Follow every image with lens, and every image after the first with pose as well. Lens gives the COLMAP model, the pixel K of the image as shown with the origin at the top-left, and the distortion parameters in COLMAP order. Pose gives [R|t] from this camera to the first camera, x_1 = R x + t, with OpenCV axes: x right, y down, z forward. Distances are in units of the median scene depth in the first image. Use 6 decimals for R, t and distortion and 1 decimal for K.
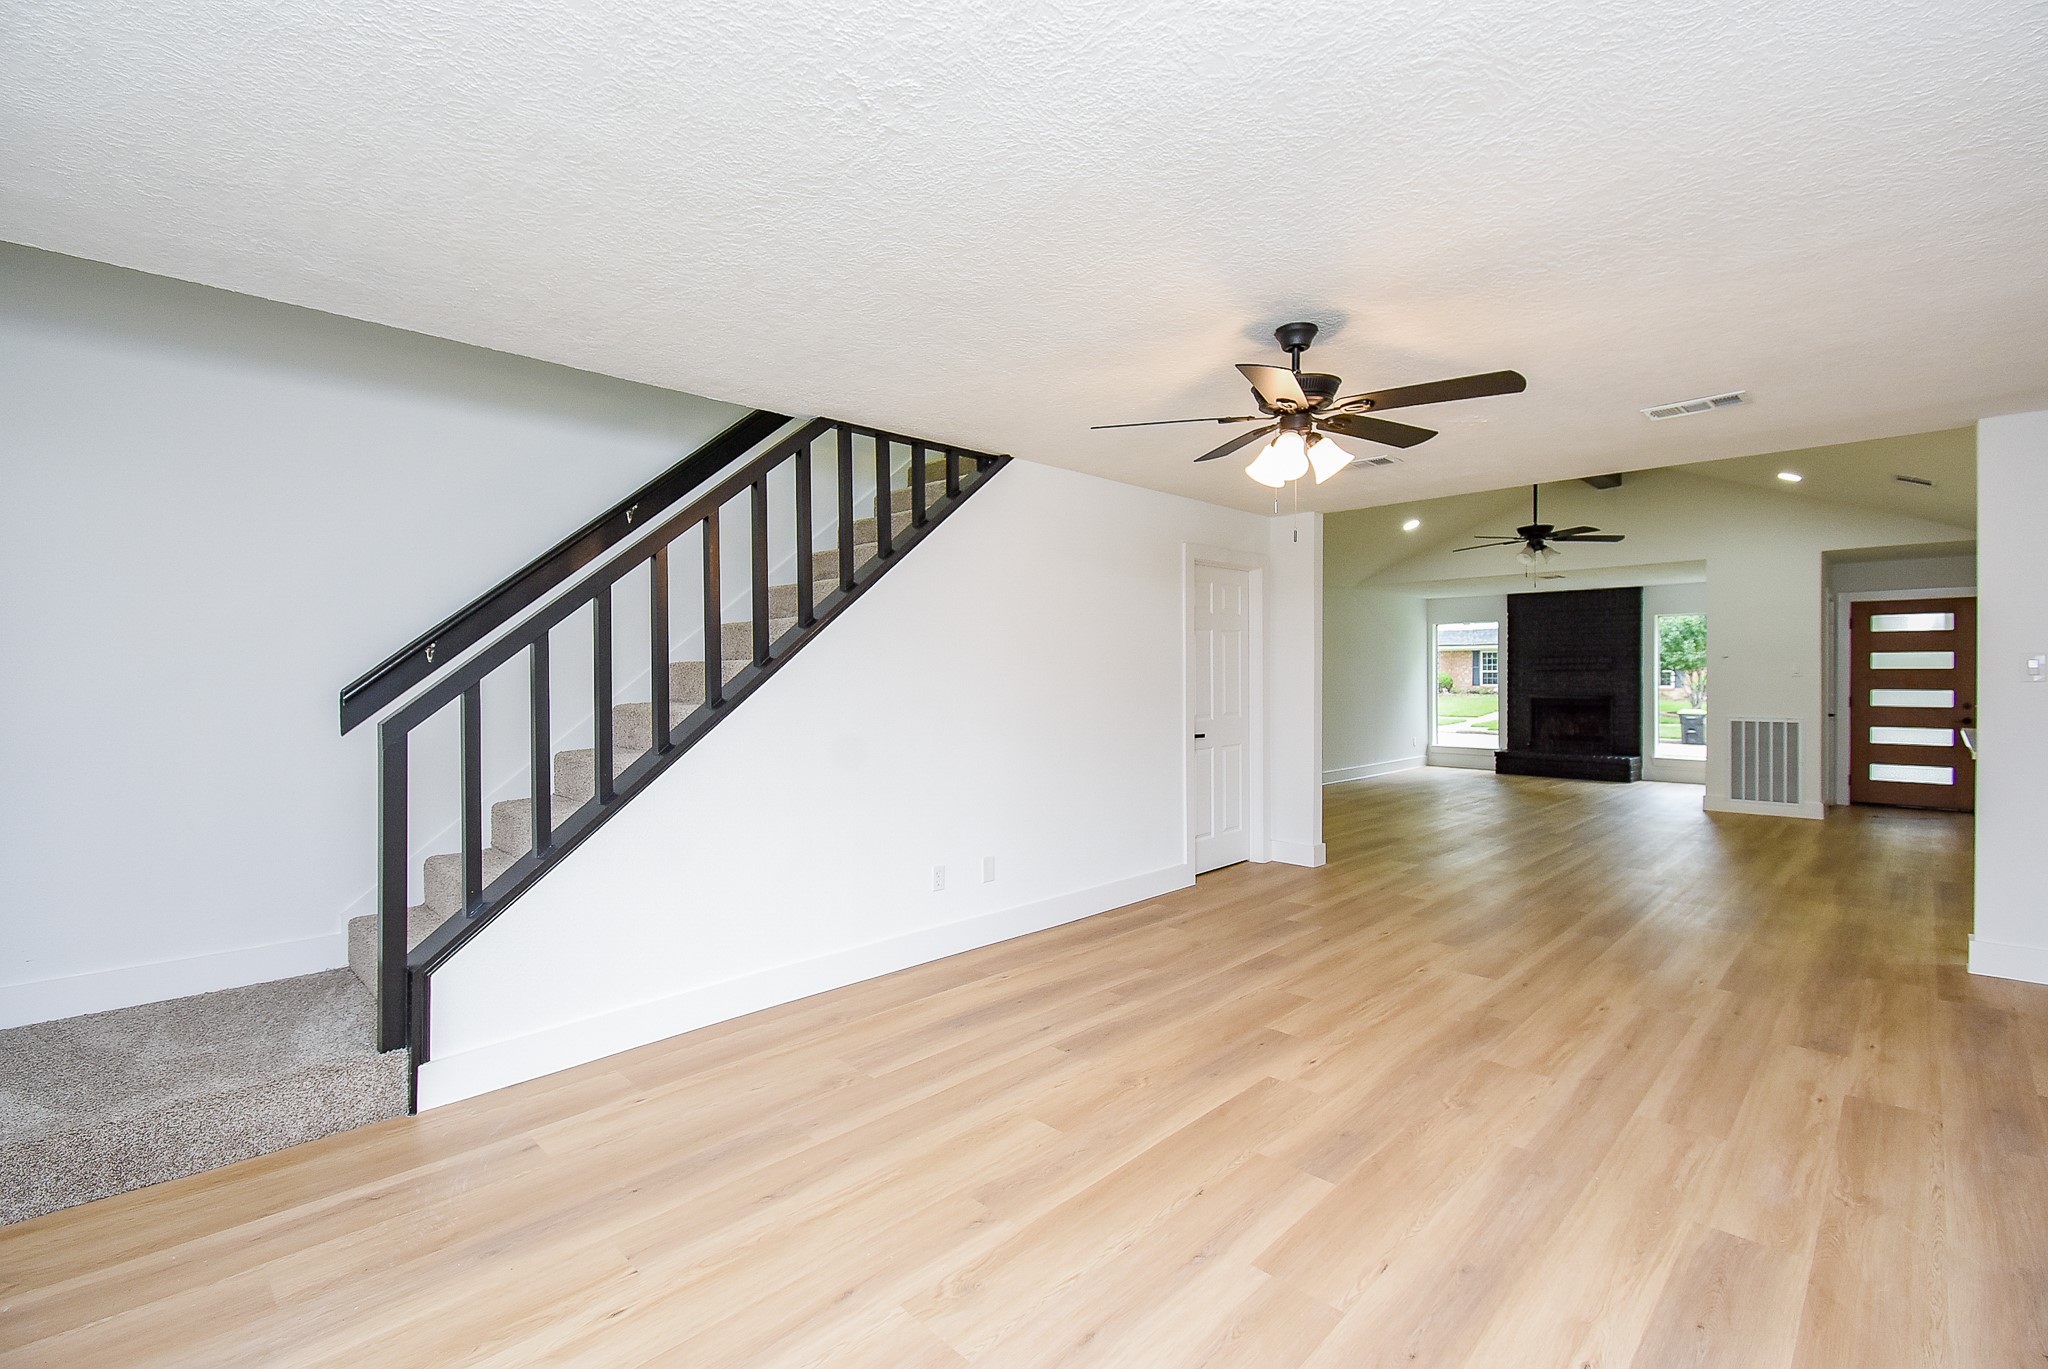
lens RADIAL K [[941.2, 0, 1026.9], [0, 941.2, 677.6], [0, 0, 1]] dist [0.003487, -0.001417]
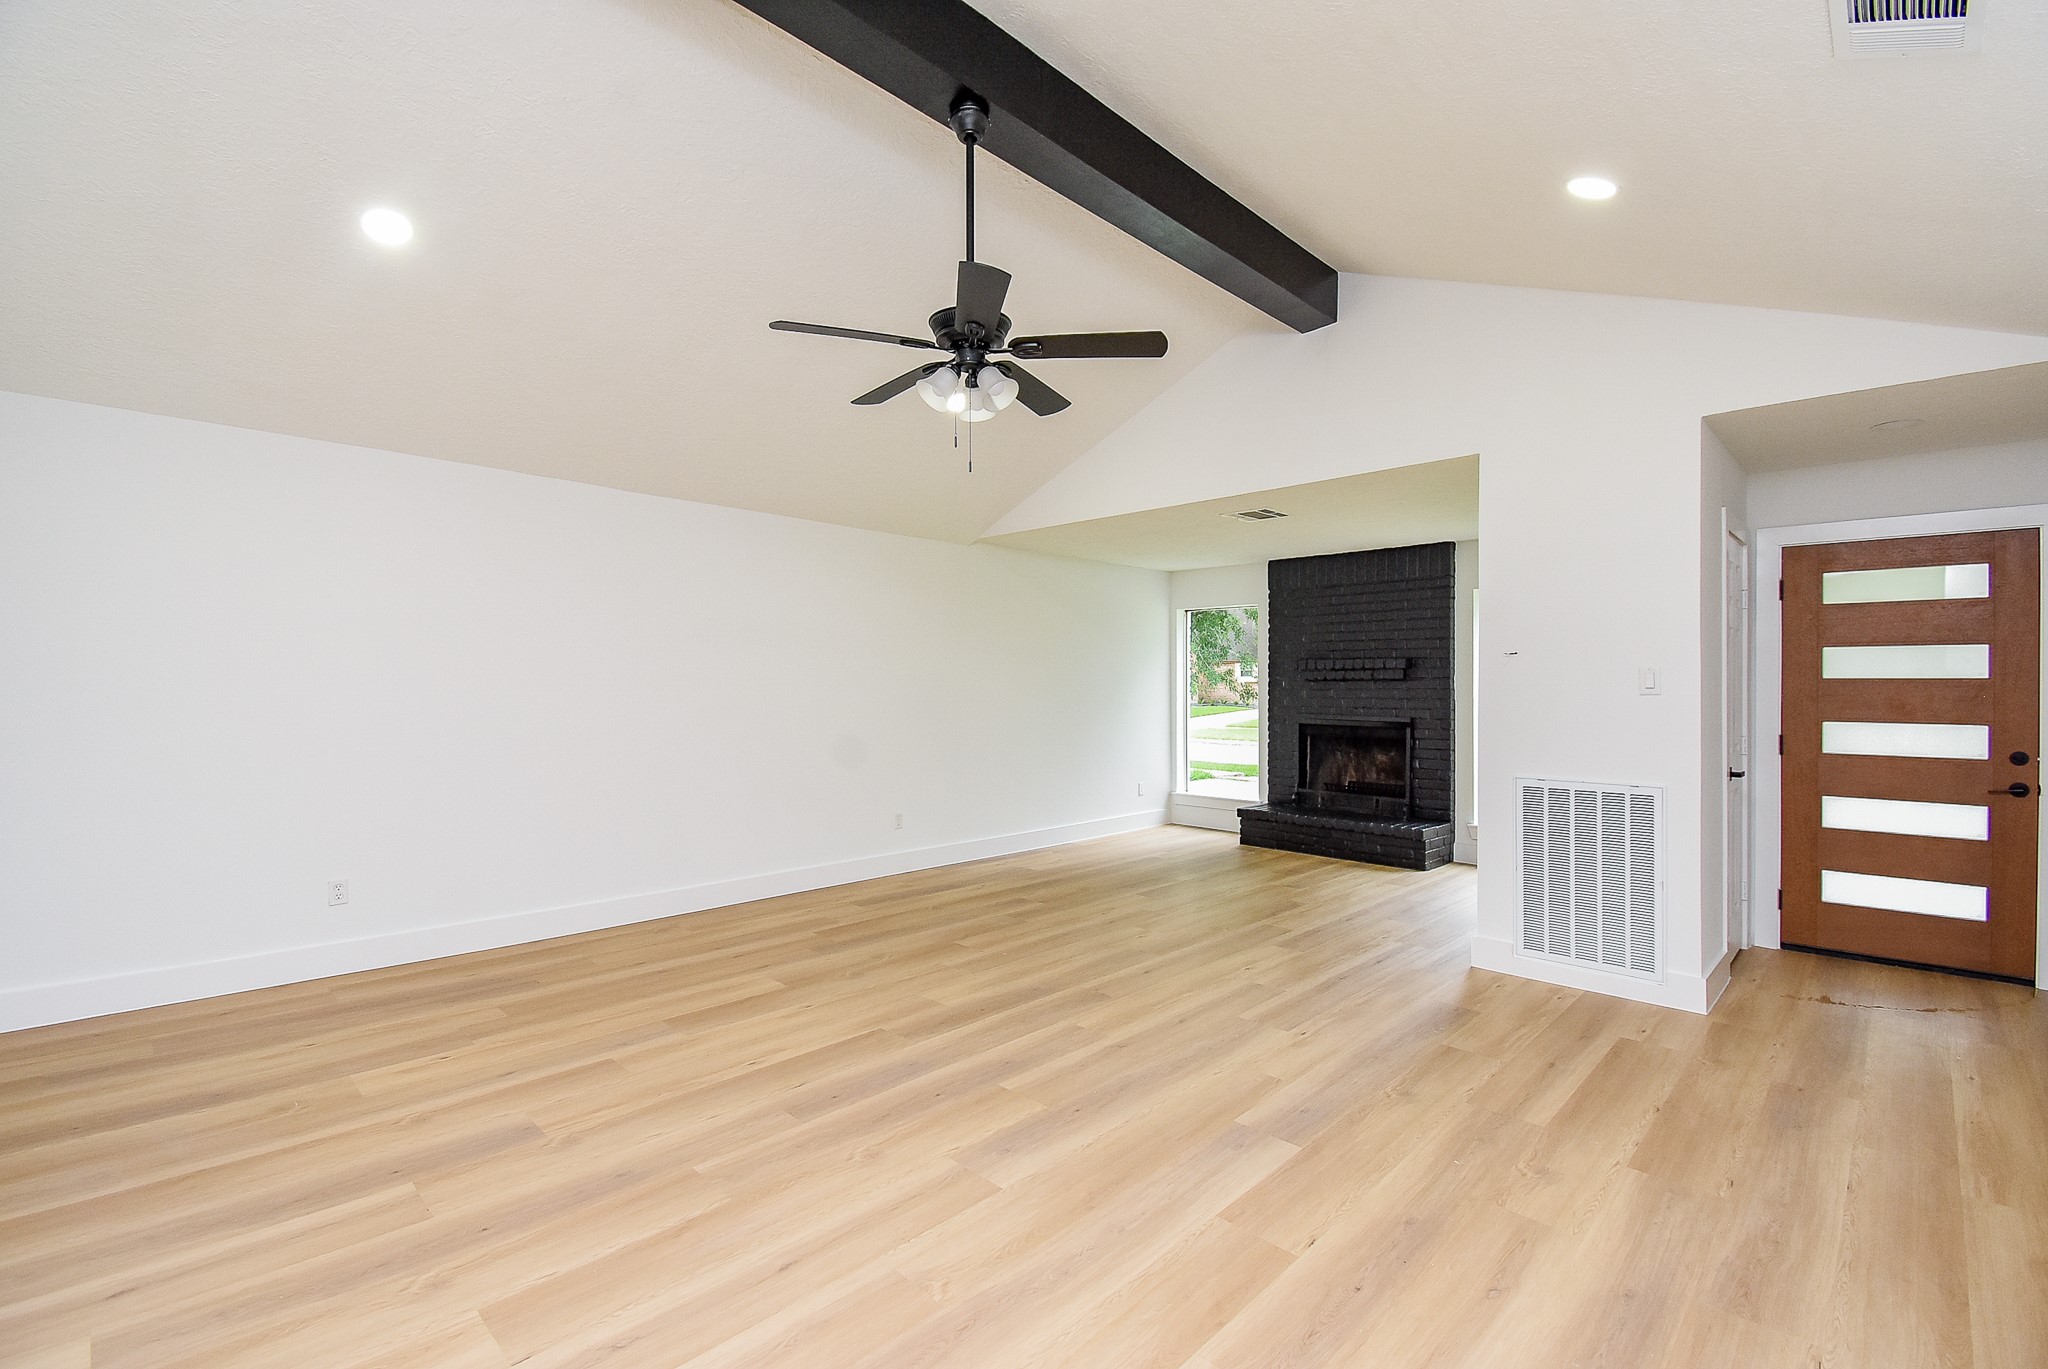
lens RADIAL K [[941.2, 0, 1015.1], [0, 941.2, 682.4], [0, 0, 1]] dist [0.003487, -0.001417]
pose [[0.999970, 0.007685, -0.000925, 0.466964], [-0.007690, 0.999957, -0.005226, -0.001766], [0.000885, 0.005233, 0.999986, 0.498229]]
